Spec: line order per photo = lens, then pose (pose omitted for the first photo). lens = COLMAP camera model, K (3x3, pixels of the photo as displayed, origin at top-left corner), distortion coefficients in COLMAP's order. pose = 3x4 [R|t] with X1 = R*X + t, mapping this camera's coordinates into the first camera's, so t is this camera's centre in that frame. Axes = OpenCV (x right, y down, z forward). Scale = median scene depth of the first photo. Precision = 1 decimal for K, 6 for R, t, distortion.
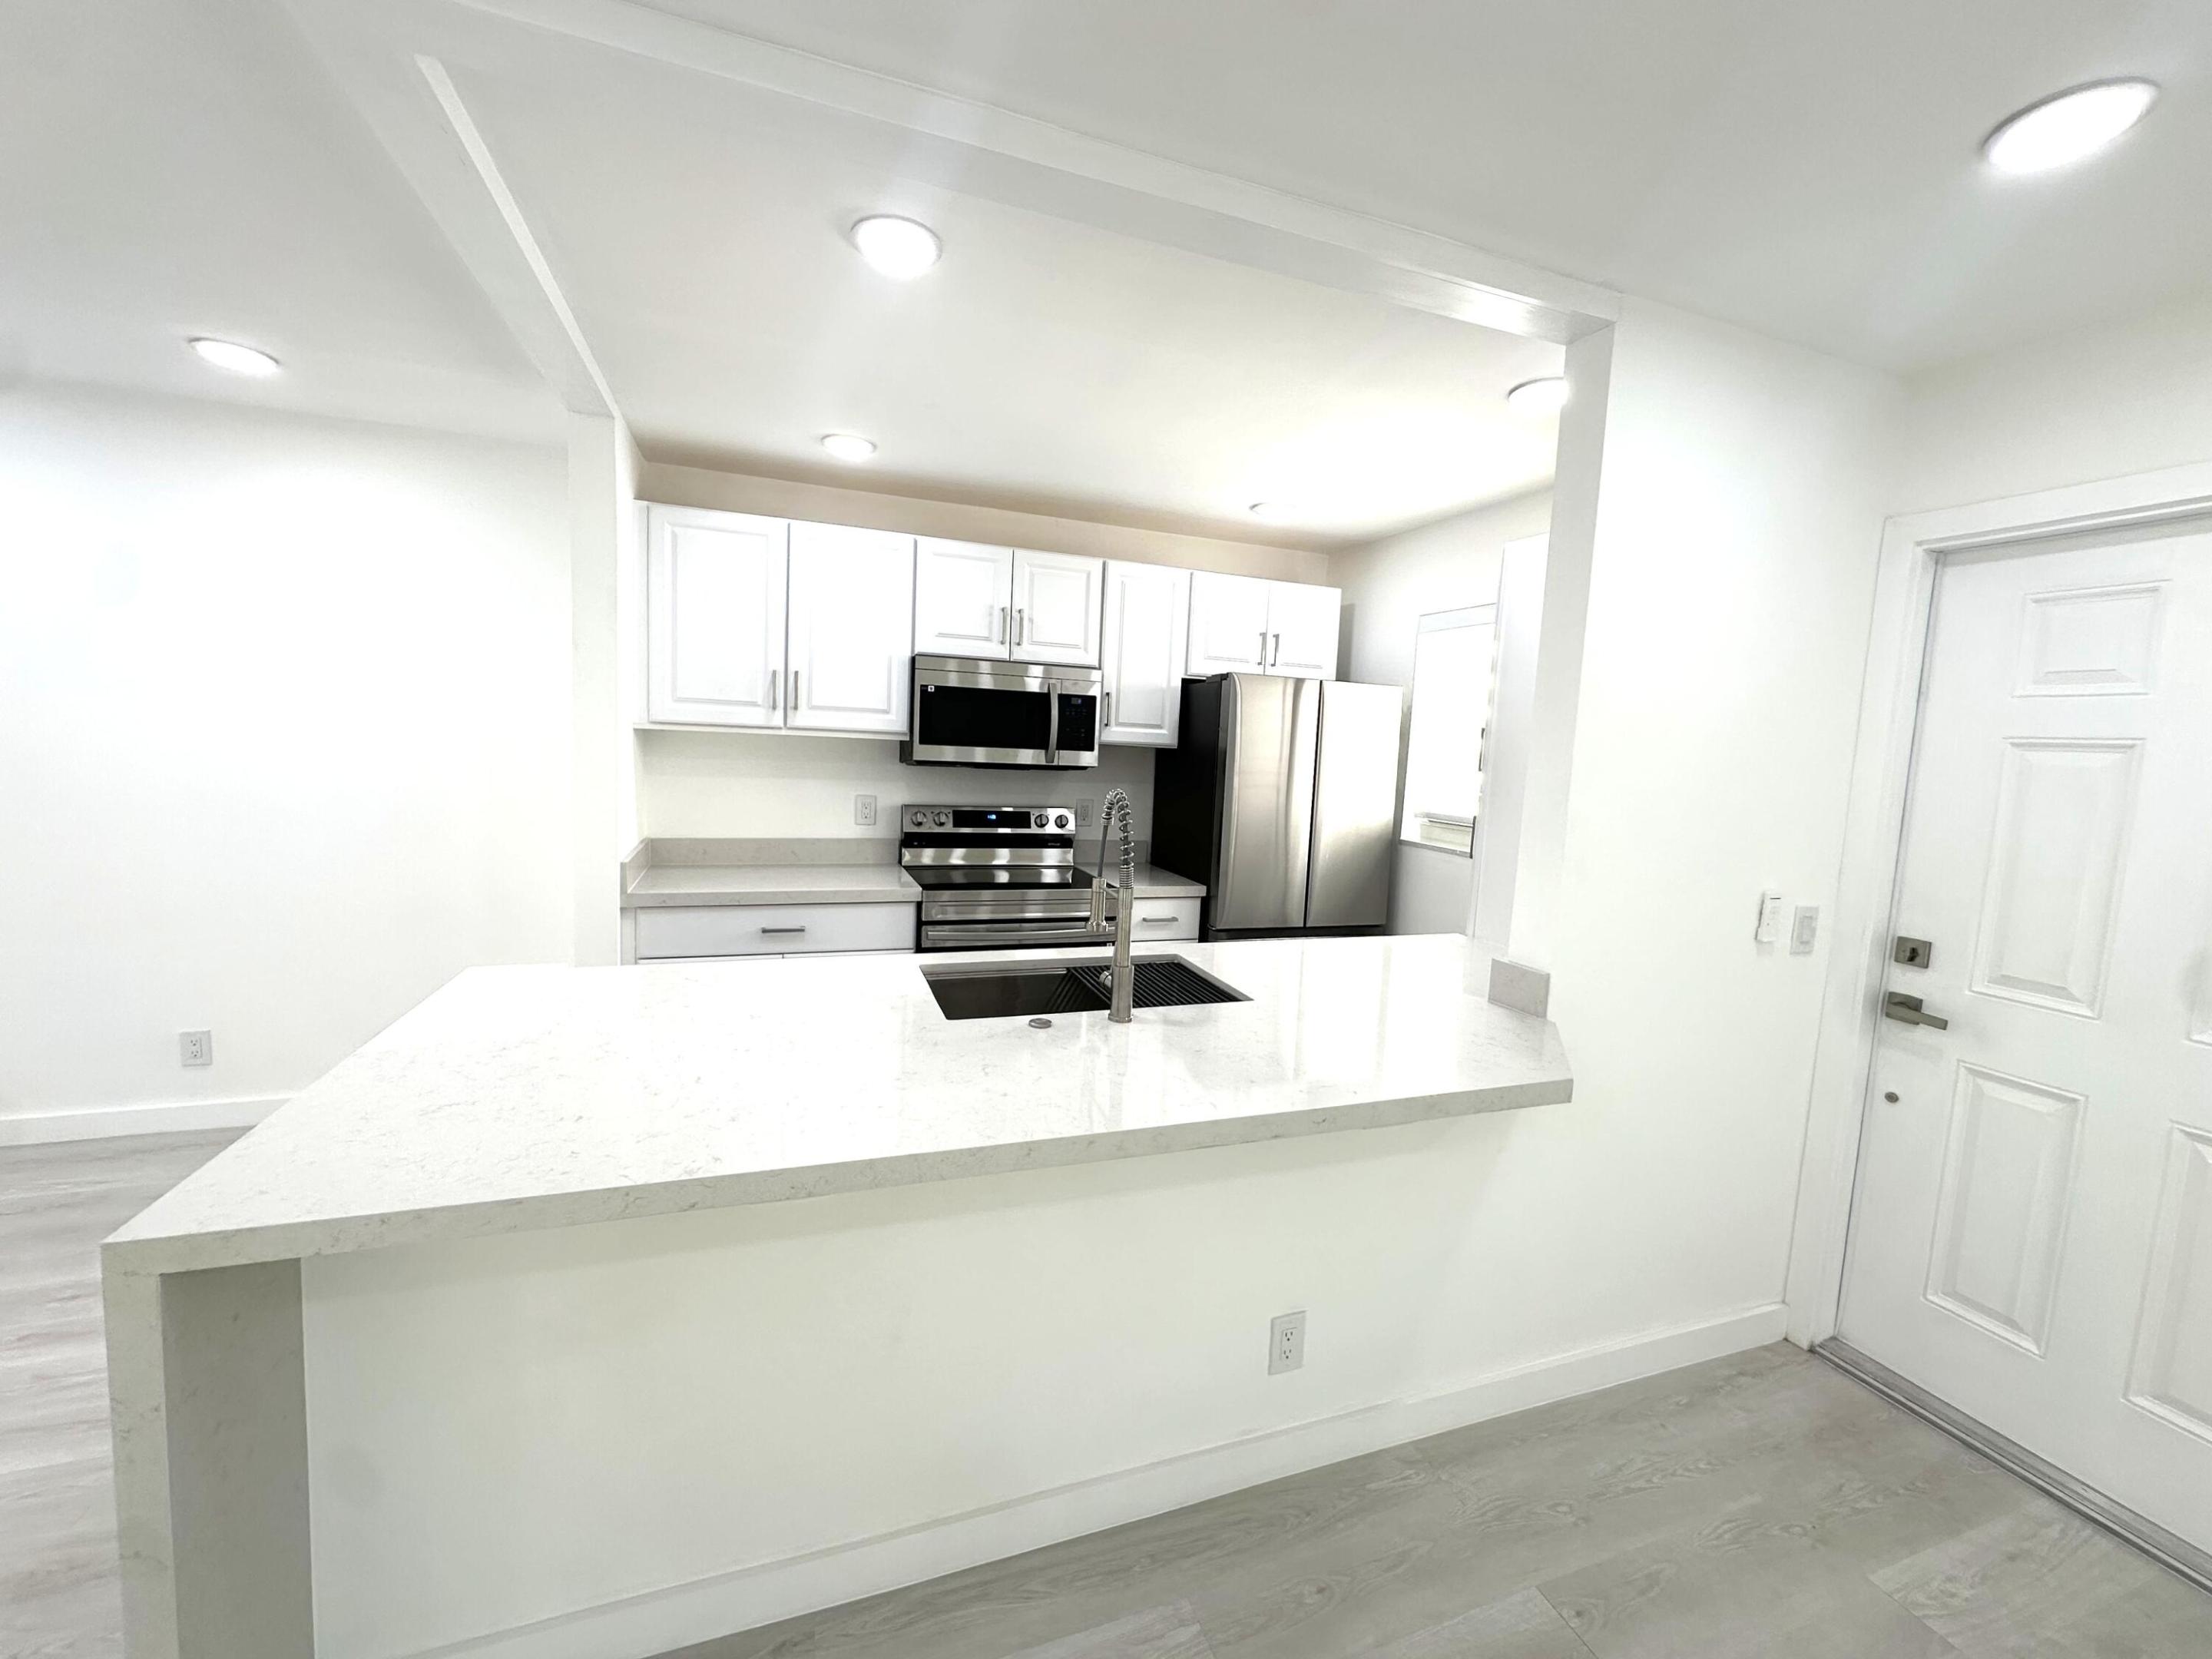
lens RADIAL K [[885.1, 0, 1105.2], [0, 885.1, 825.0], [0, 0, 1]] dist [-0.003102, 0.000098]
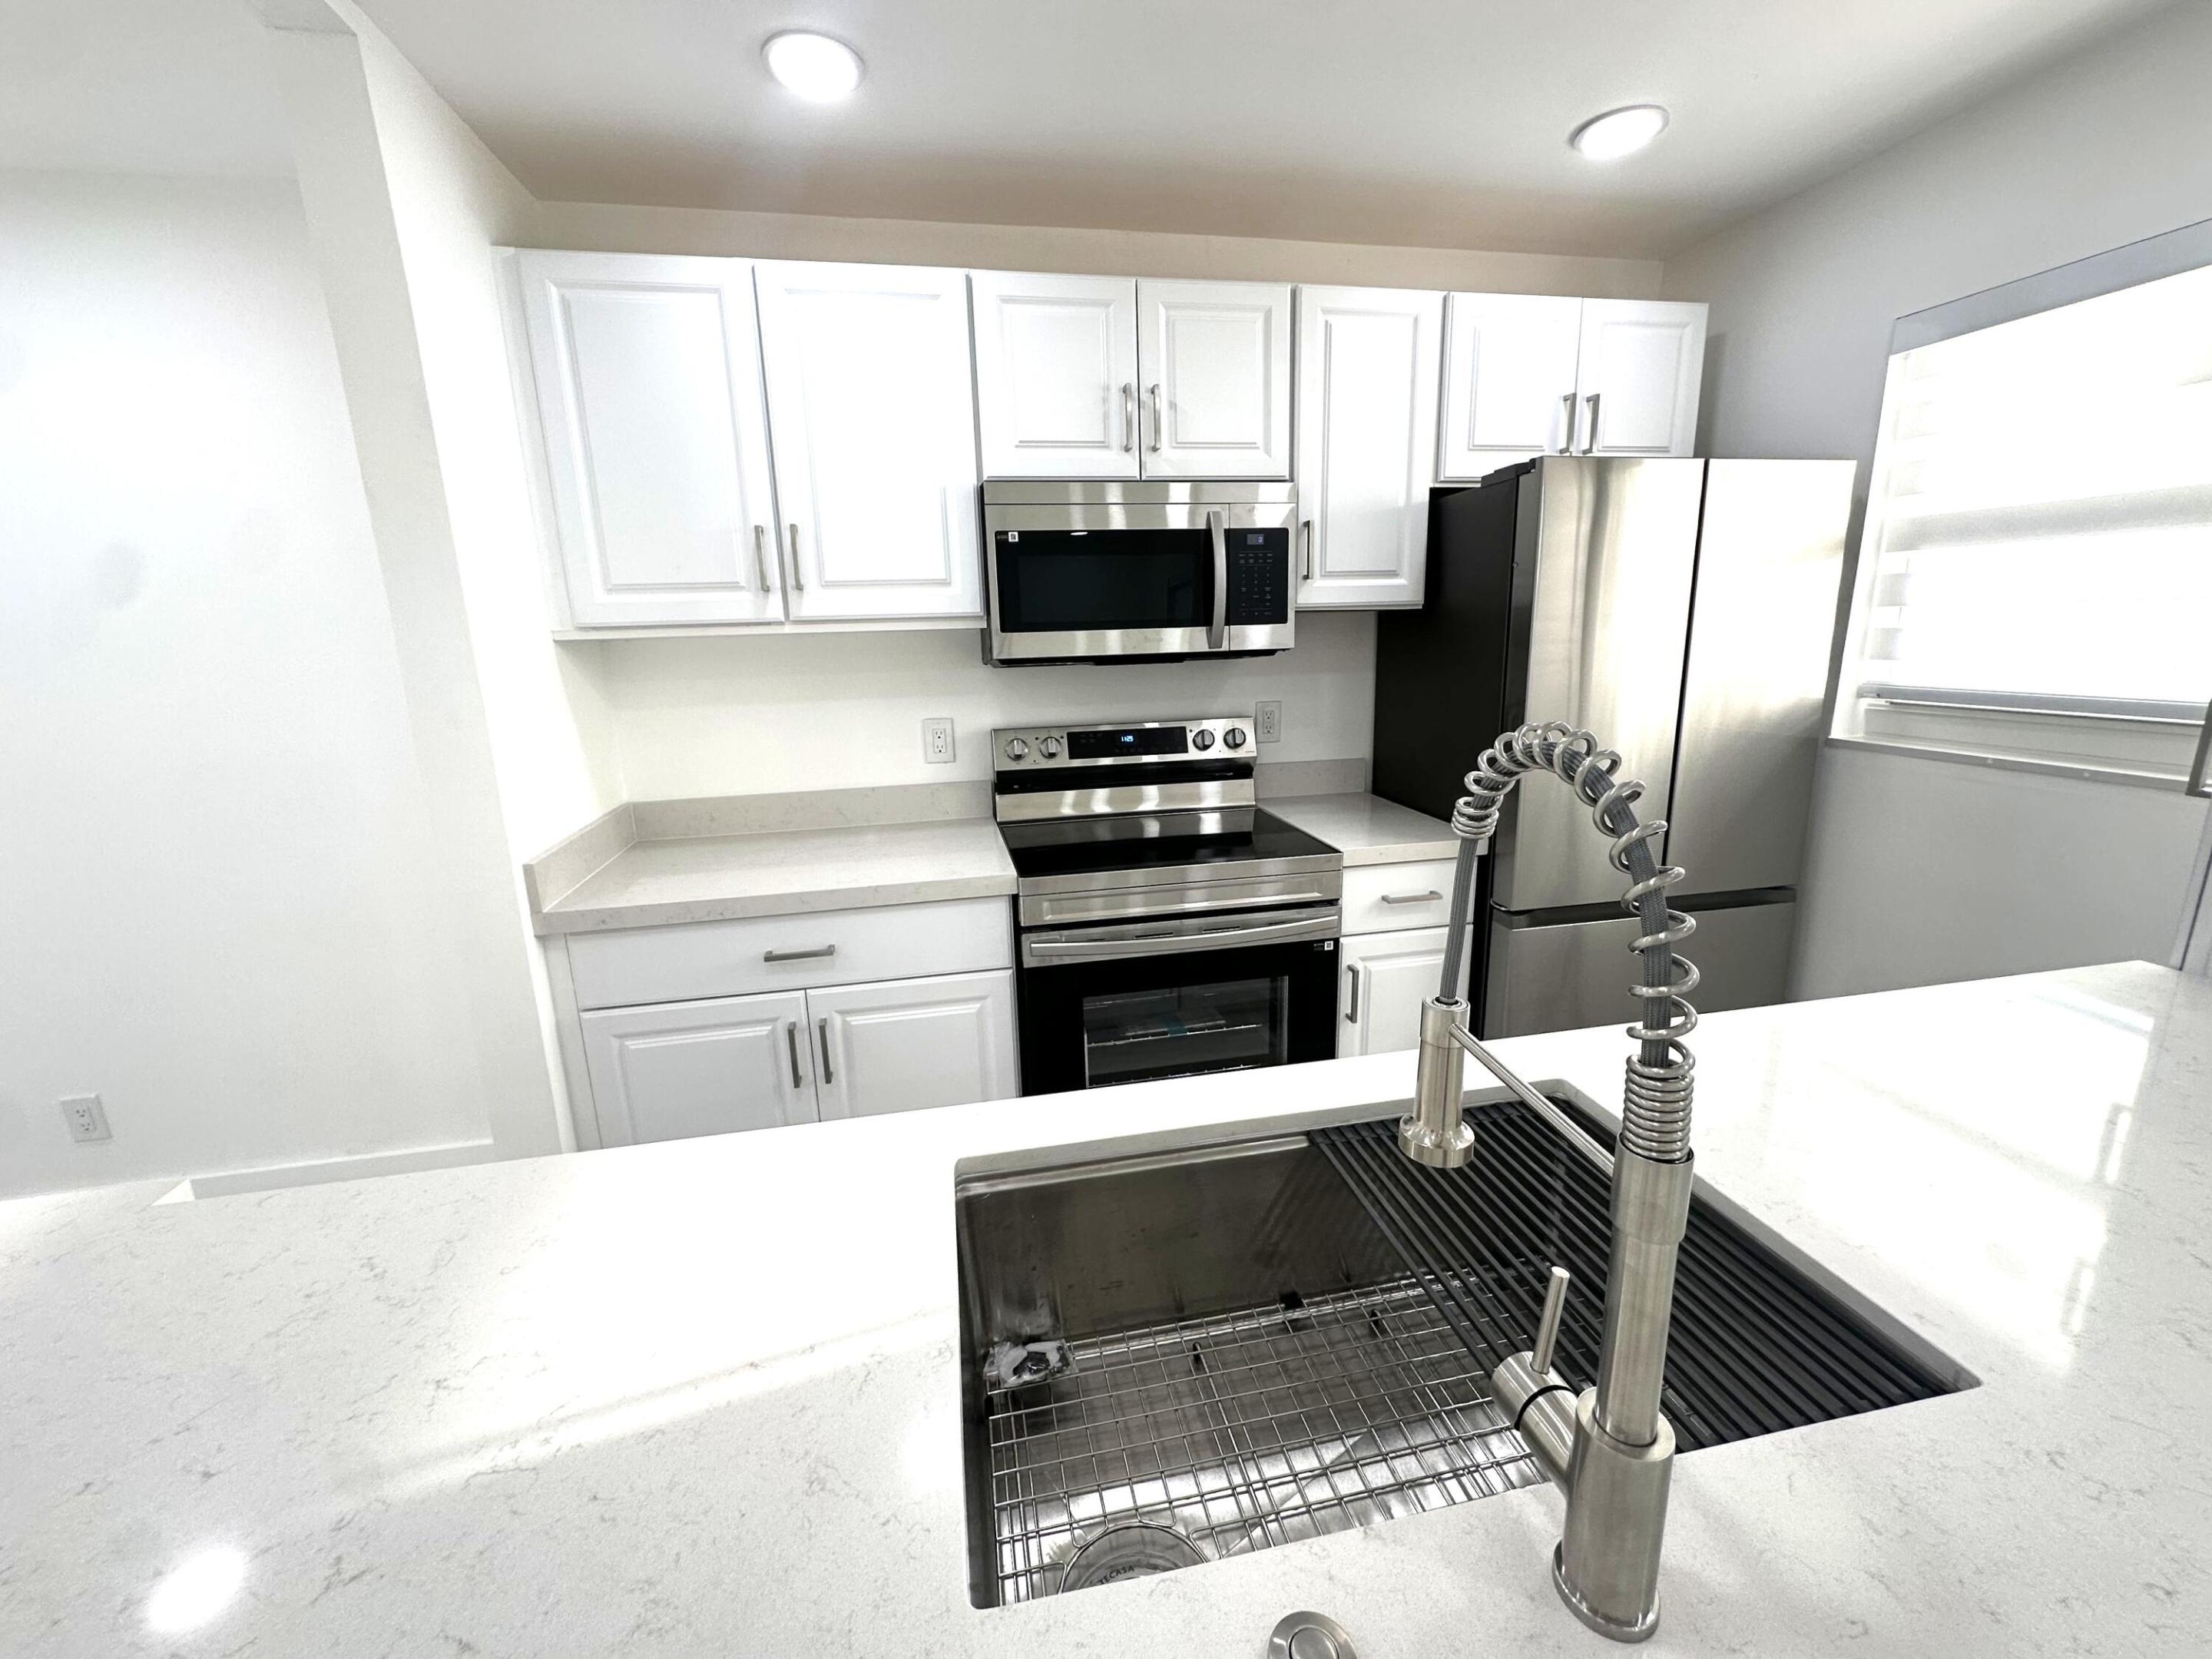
lens RADIAL K [[885.1, 0, 1105.2], [0, 885.1, 825.0], [0, 0, 1]] dist [-0.003102, 0.000098]
pose [[0.984801, -0.039675, -0.169093, -0.041098], [0.060140, 0.991229, 0.117681, -0.026813], [0.162941, -0.126061, 0.978549, 0.394879]]
